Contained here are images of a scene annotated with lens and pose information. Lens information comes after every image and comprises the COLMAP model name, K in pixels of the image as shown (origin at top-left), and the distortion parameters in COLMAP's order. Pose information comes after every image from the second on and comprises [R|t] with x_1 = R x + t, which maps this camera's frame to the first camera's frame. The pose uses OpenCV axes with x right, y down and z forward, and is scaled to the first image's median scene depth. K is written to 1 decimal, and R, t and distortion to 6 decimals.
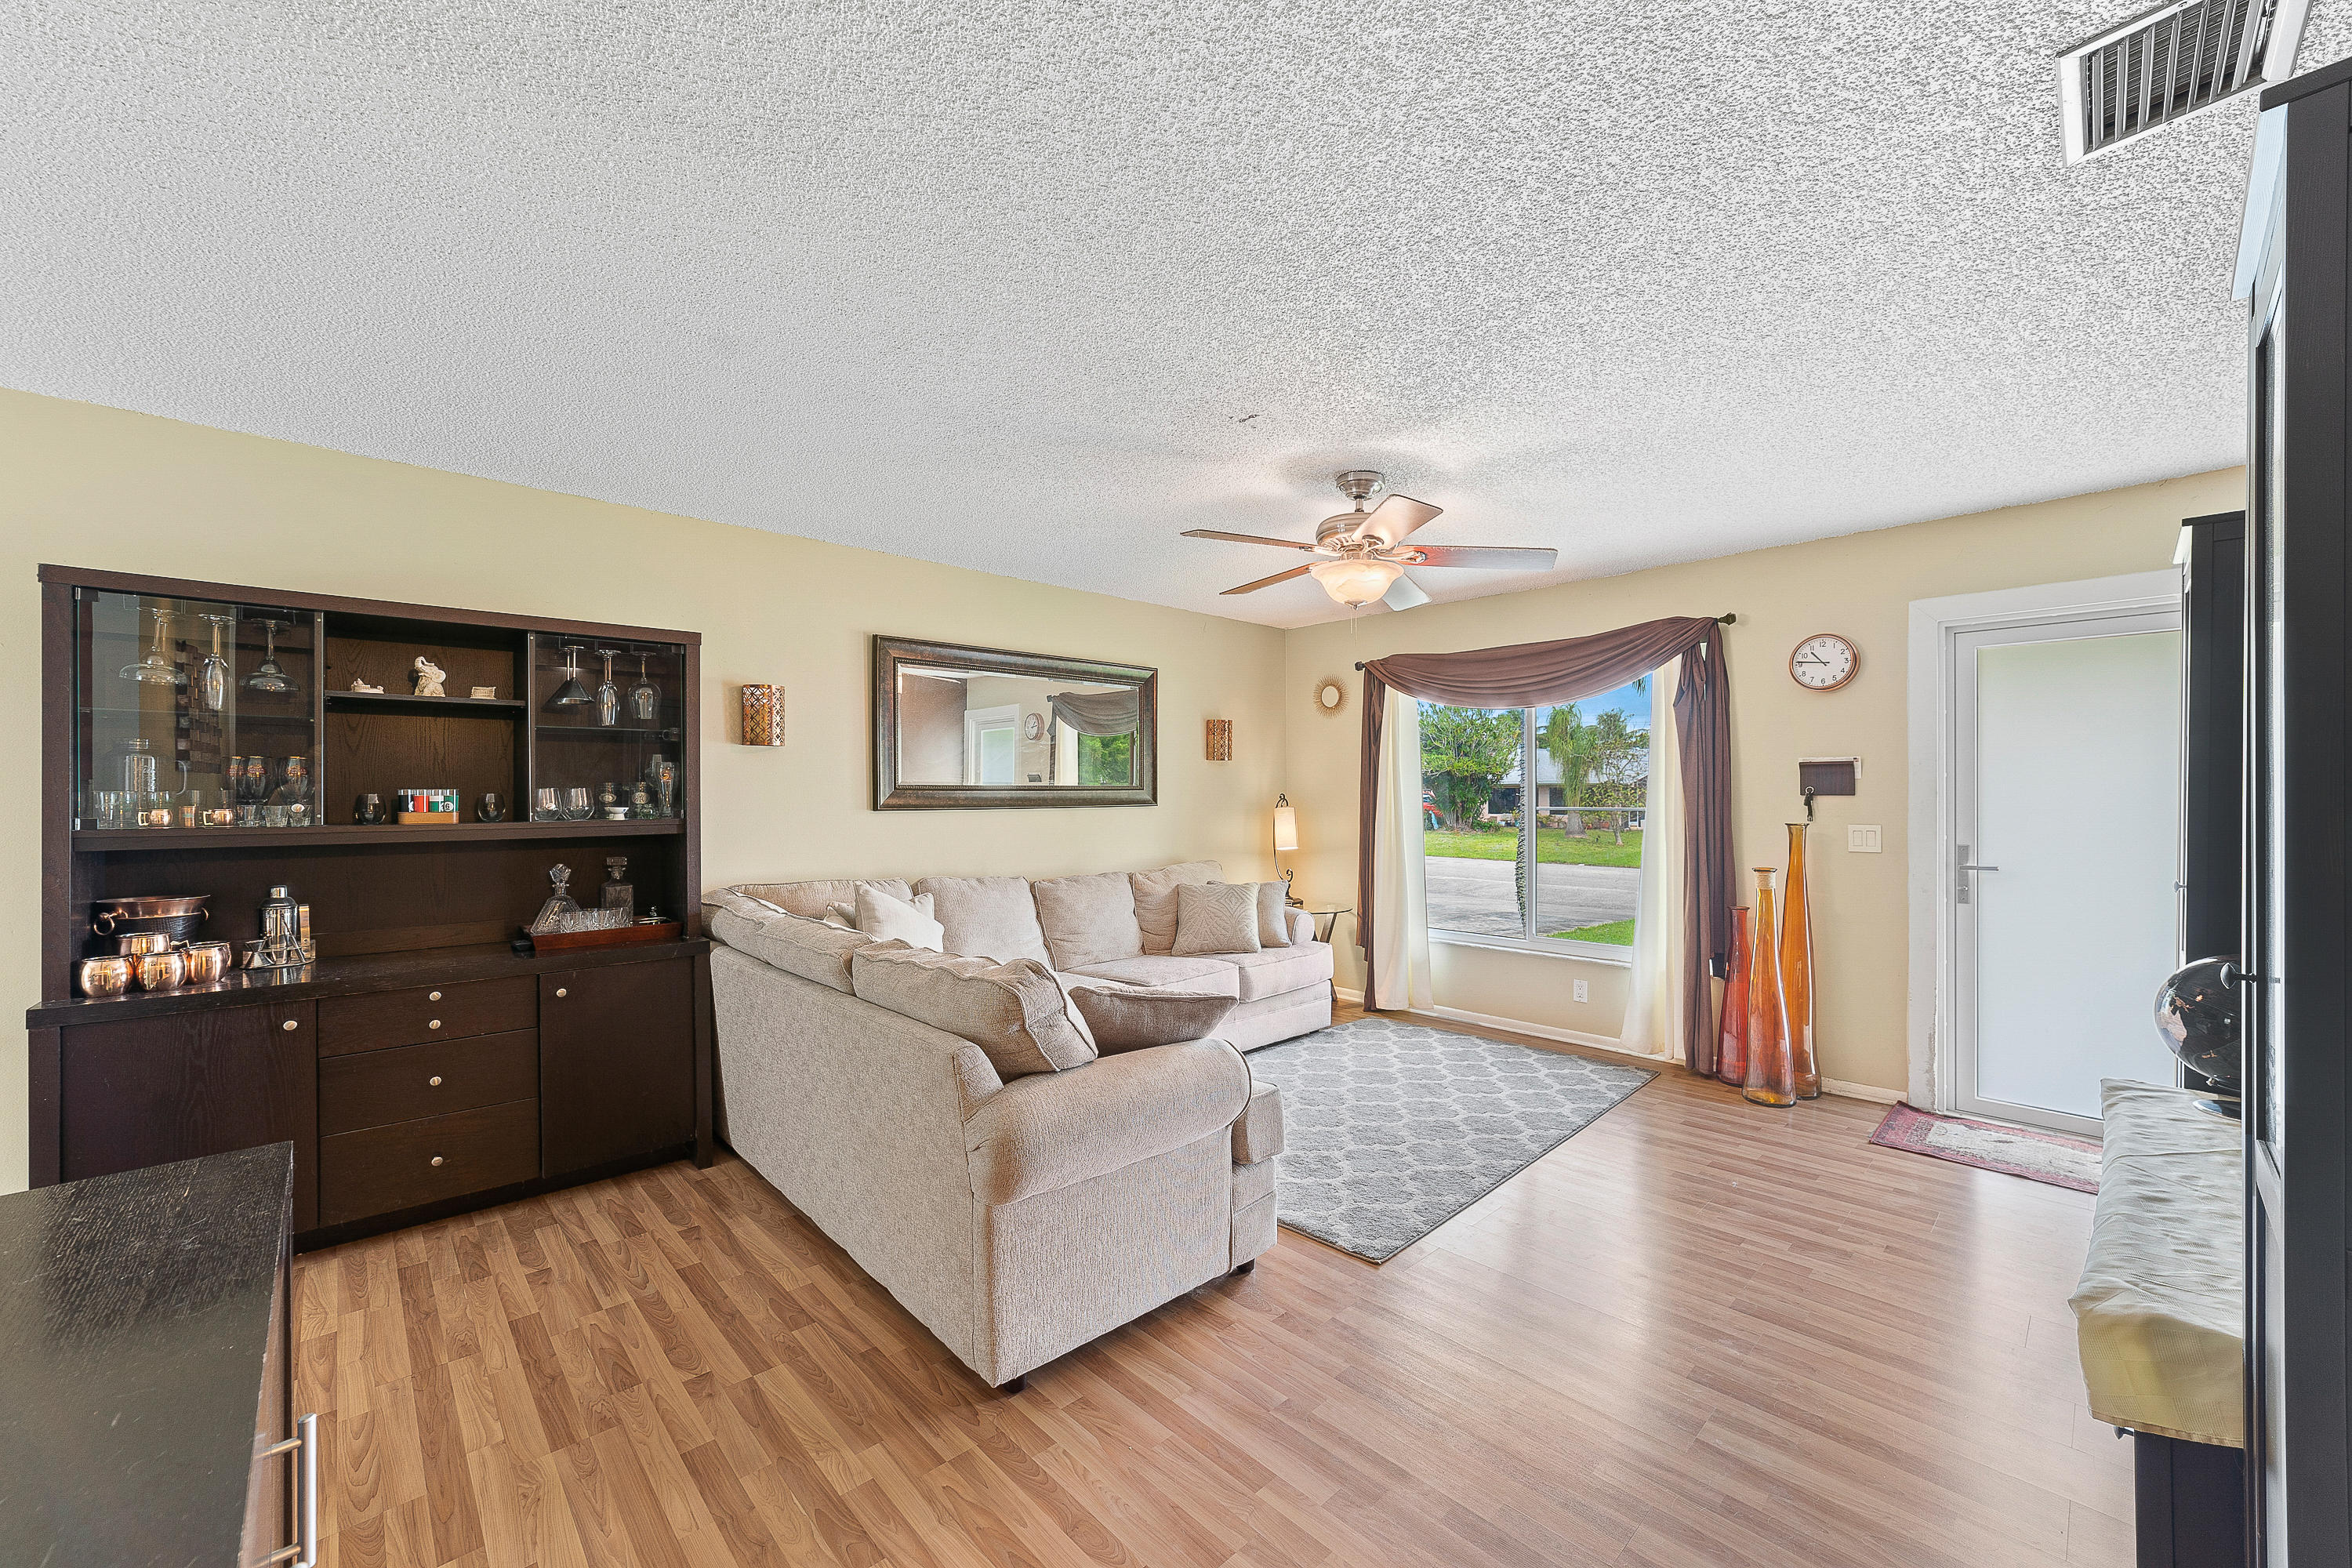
lens RADIAL K [[903.8, 0, 1179.9], [0, 903.8, 805.5], [0, 0, 1]] dist [-0.022185, 0.000057]
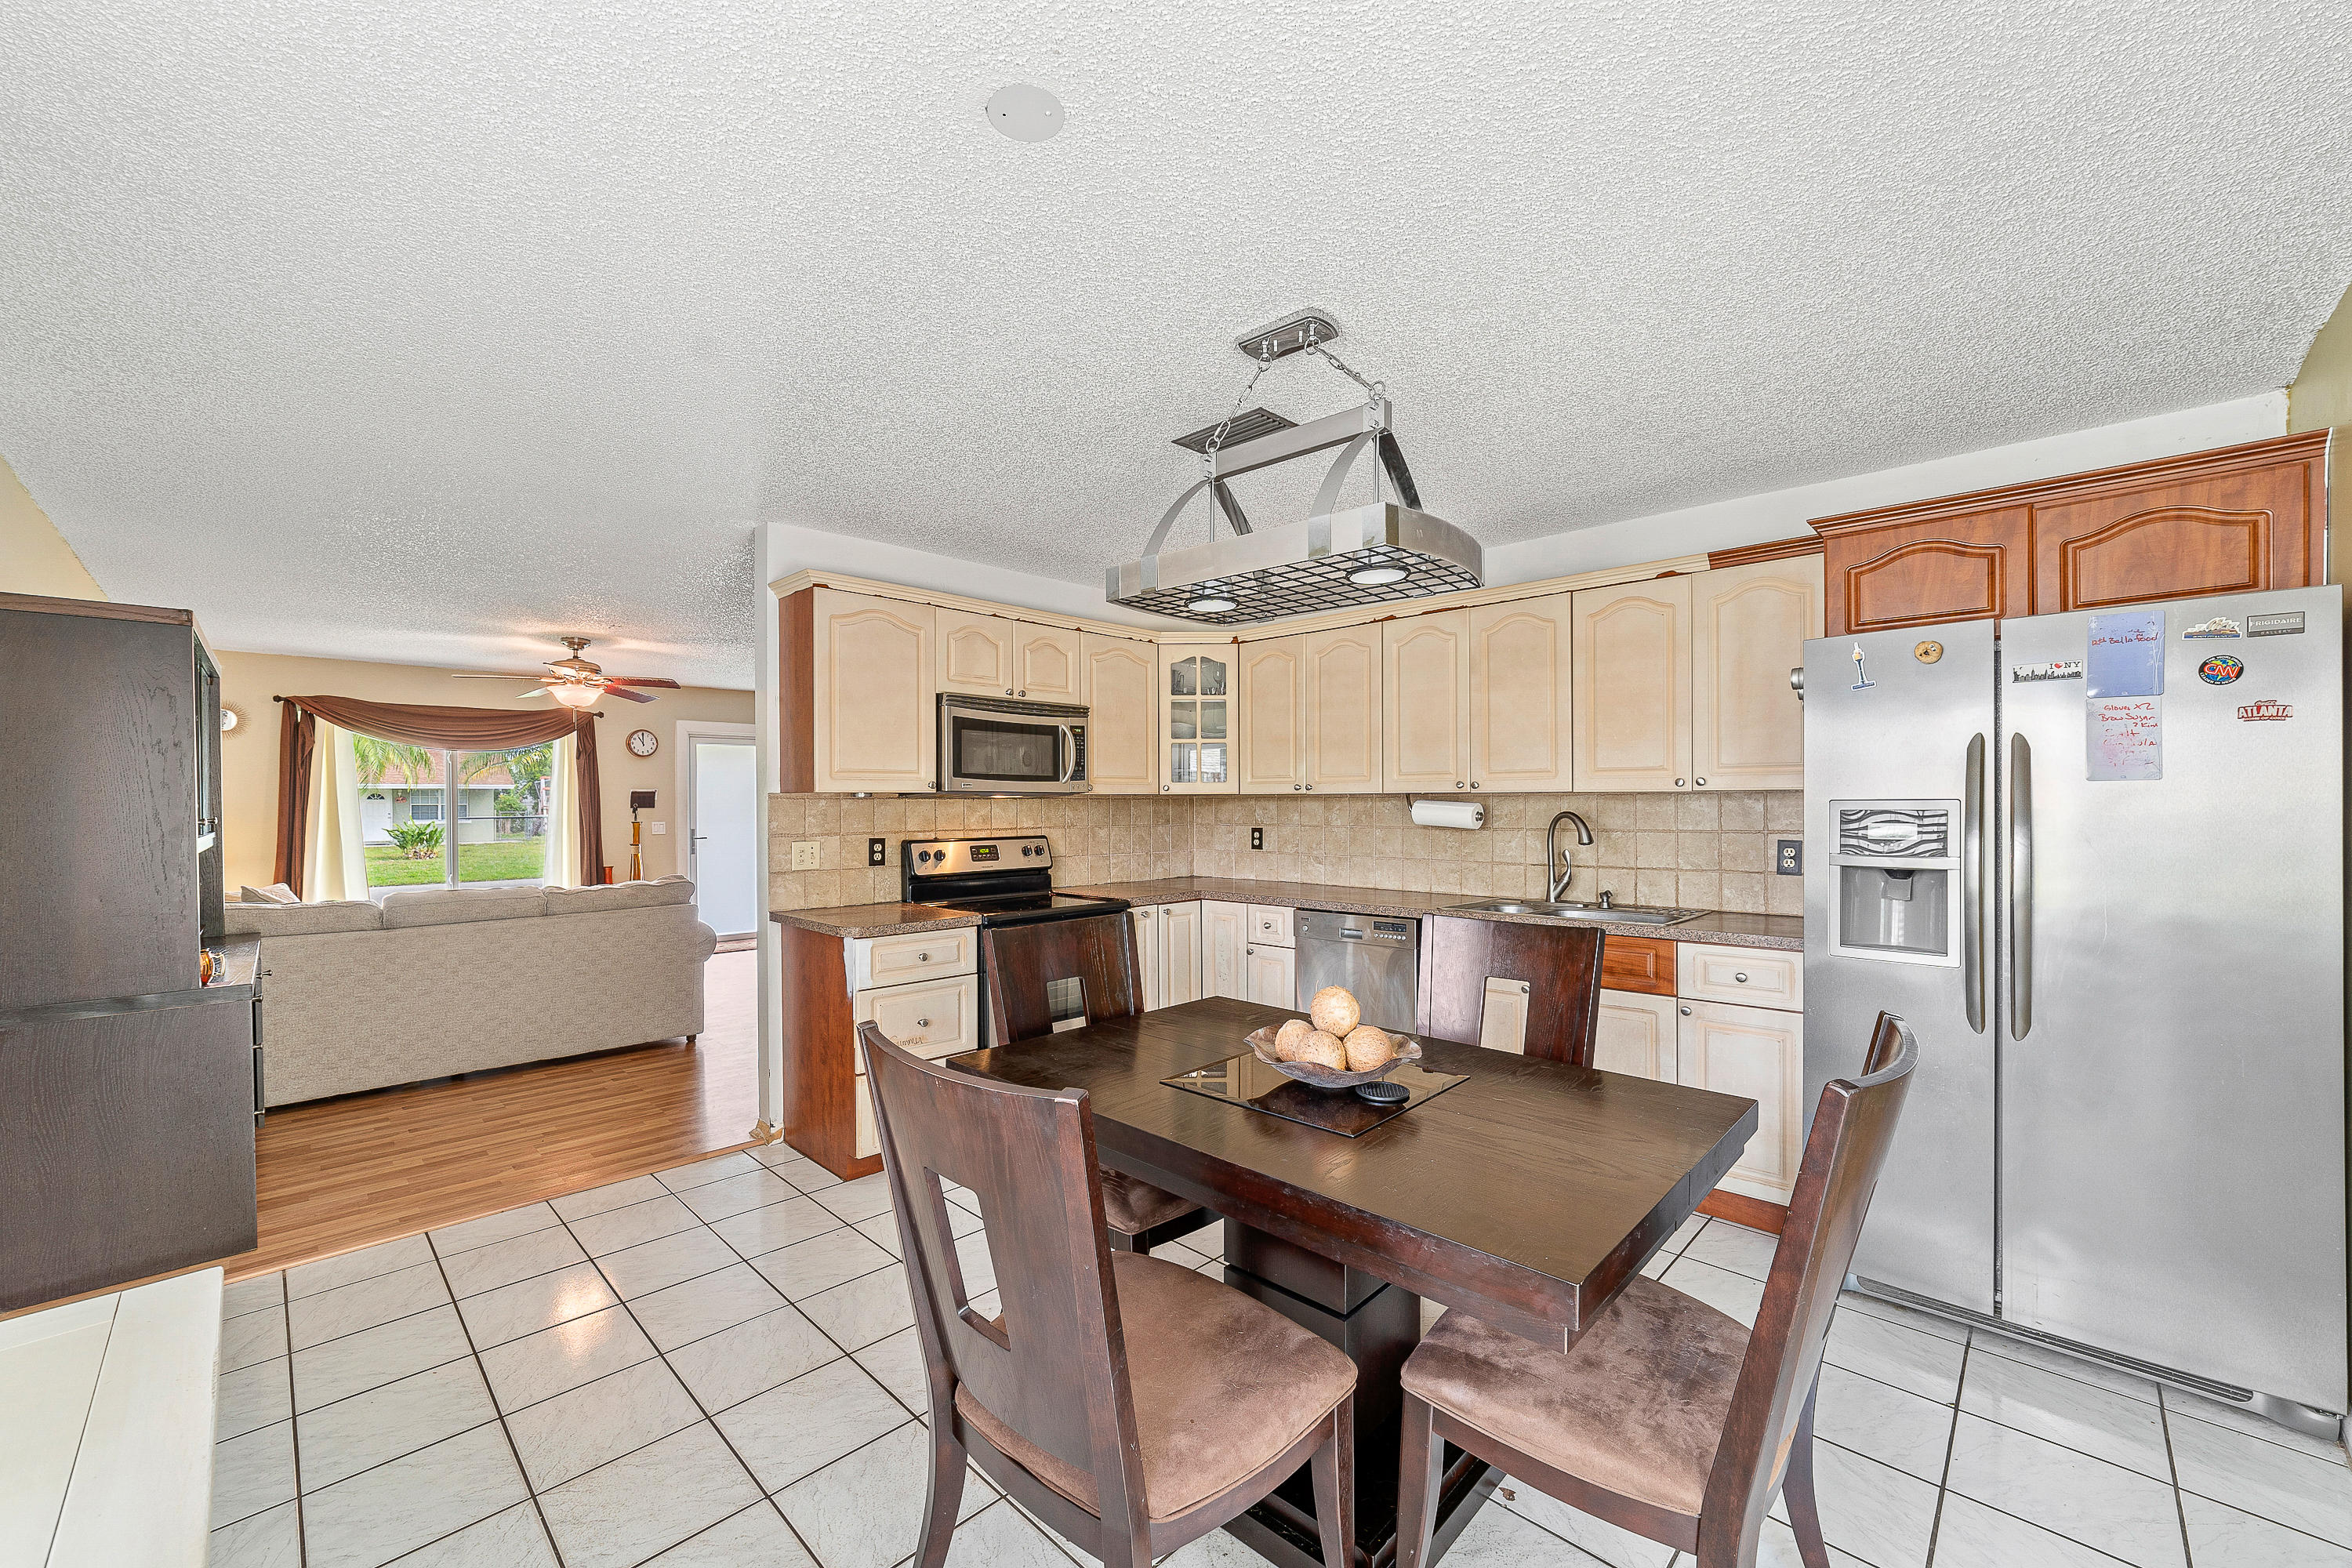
lens RADIAL K [[903.8, 0, 1179.9], [0, 903.8, 805.5], [0, 0, 1]] dist [-0.022185, 0.000057]
pose [[-0.046517, -0.000776, 0.998917, -1.636696], [0.018847, 0.999821, 0.001654, 0.003944], [-0.998740, 0.018903, -0.046494, -0.161047]]
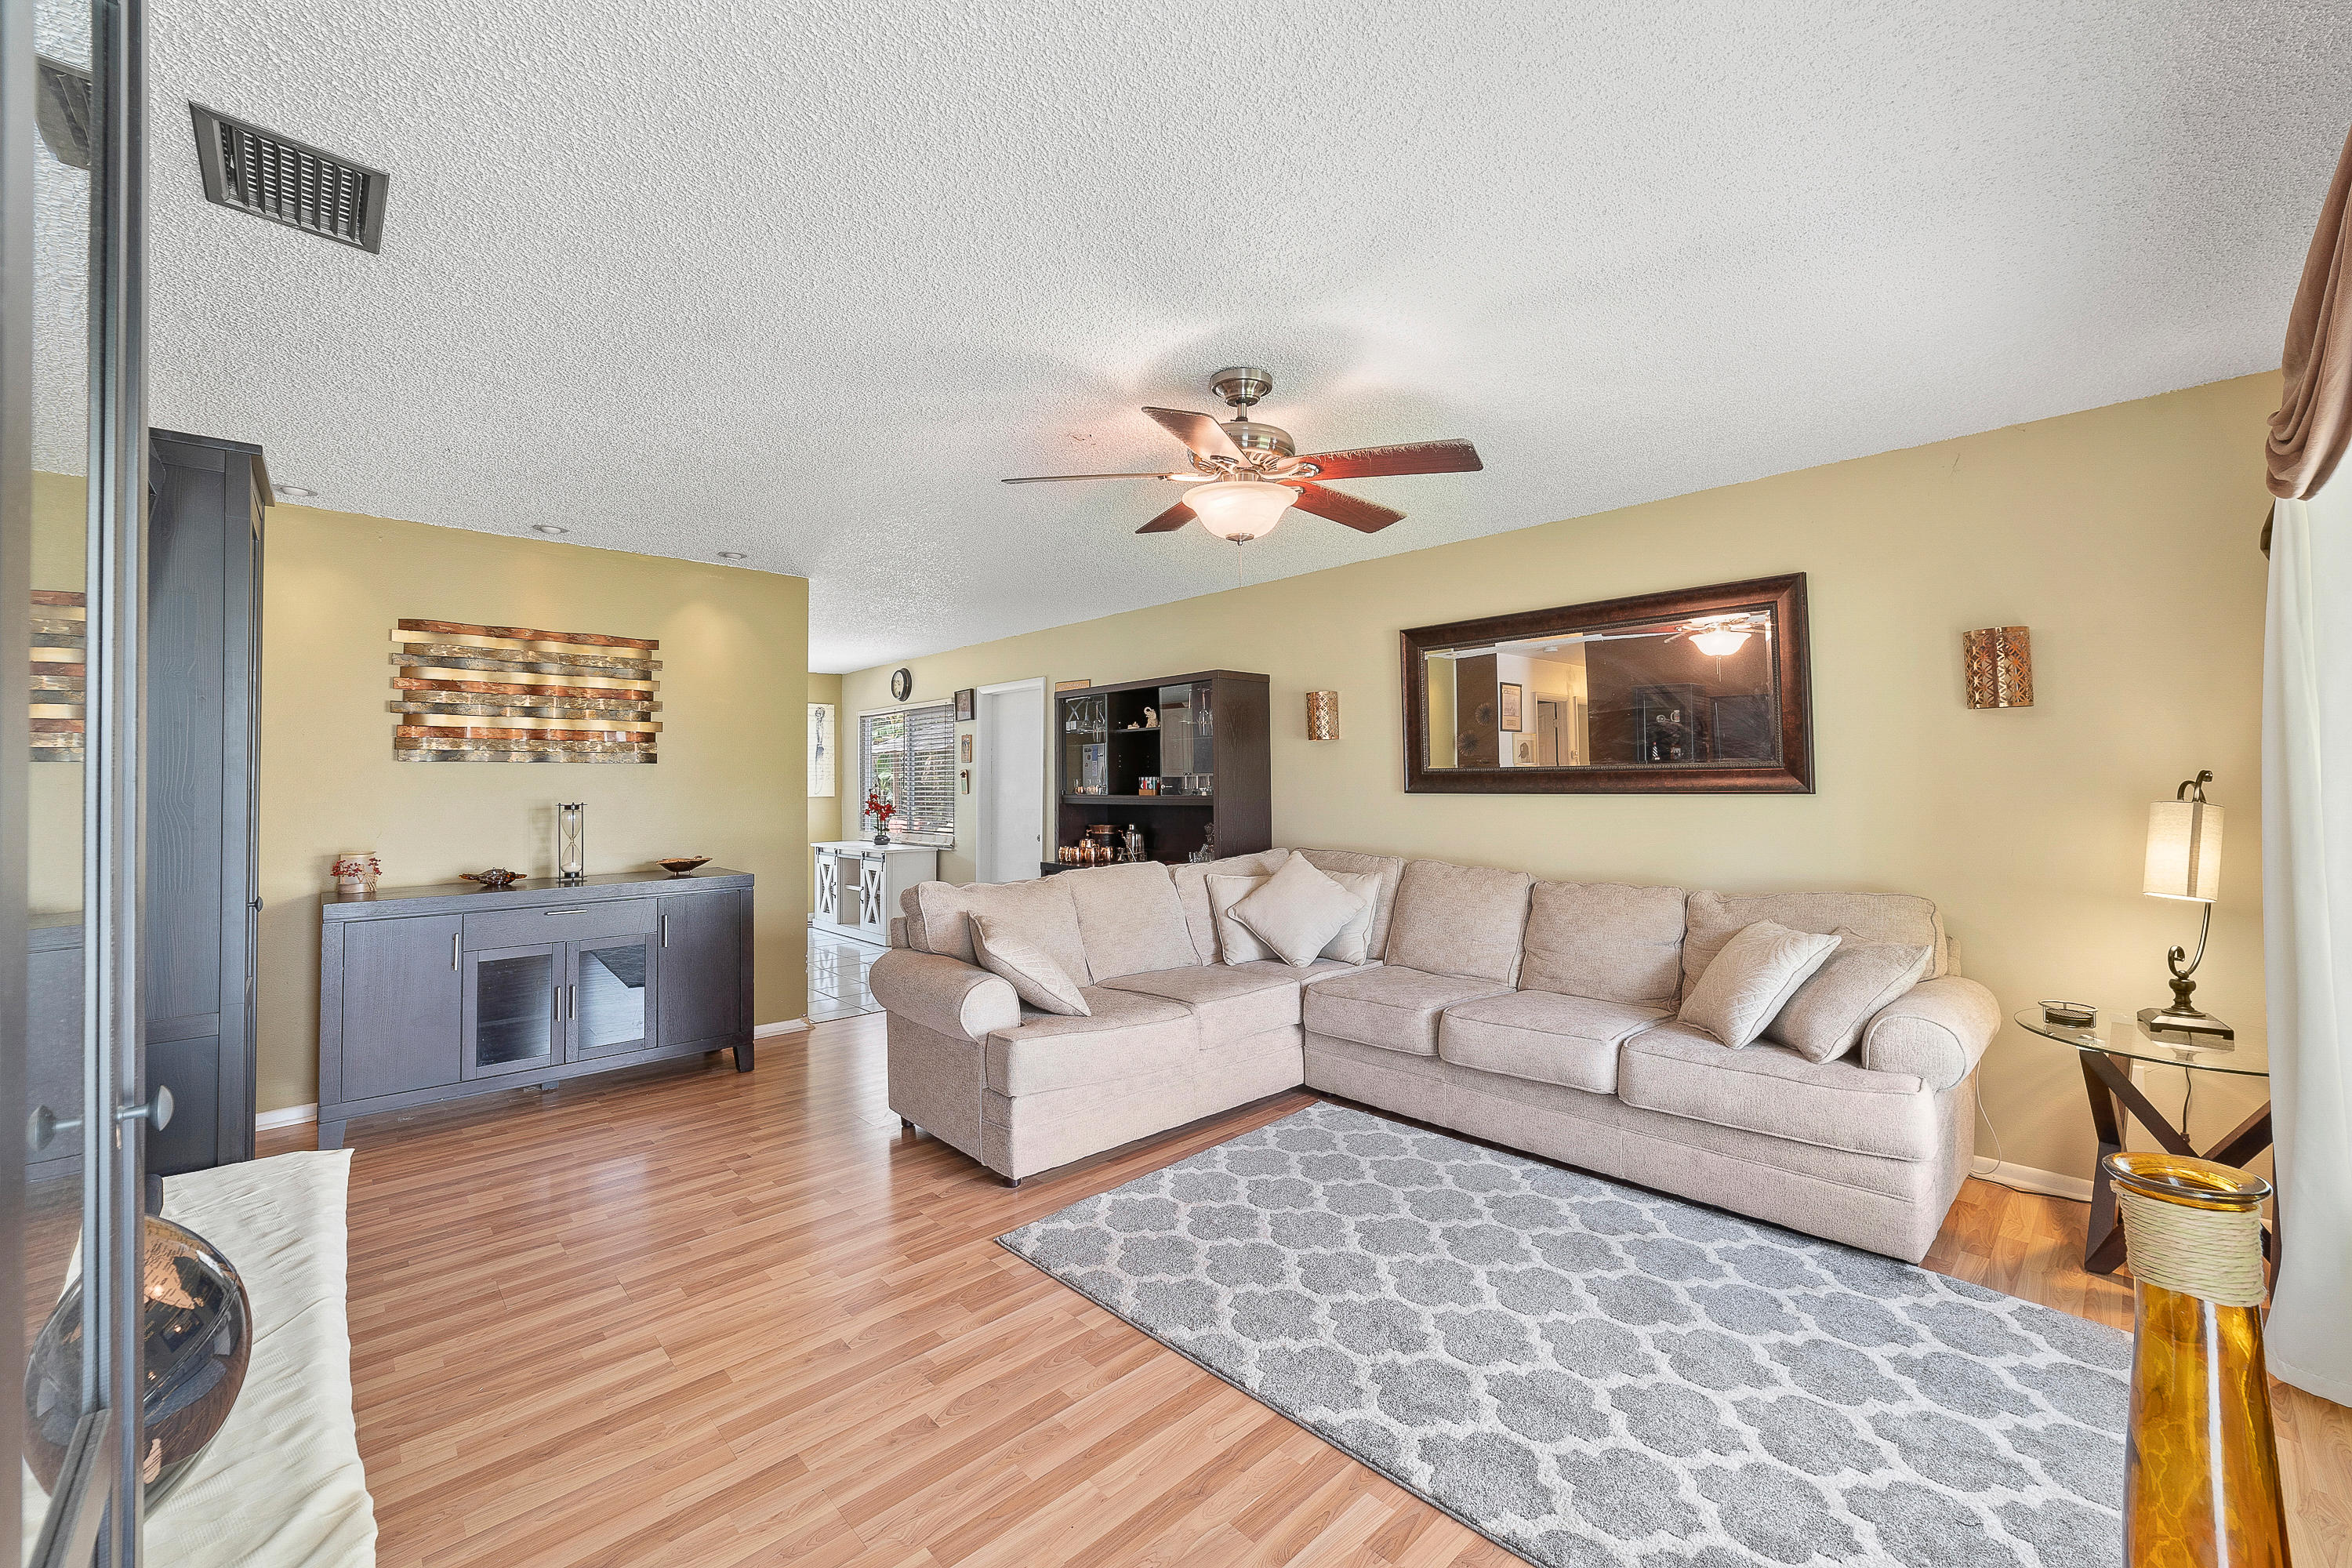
lens RADIAL K [[932.4, 0, 1176.0], [0, 932.4, 784.0], [0, 0, 1]] dist [0.000301, 0.000104]
pose [[-0.003145, 0.006511, -0.999974, 1.002569], [-0.002728, 0.999975, 0.006519, -0.014996], [0.999991, 0.002748, -0.003127, 0.936399]]
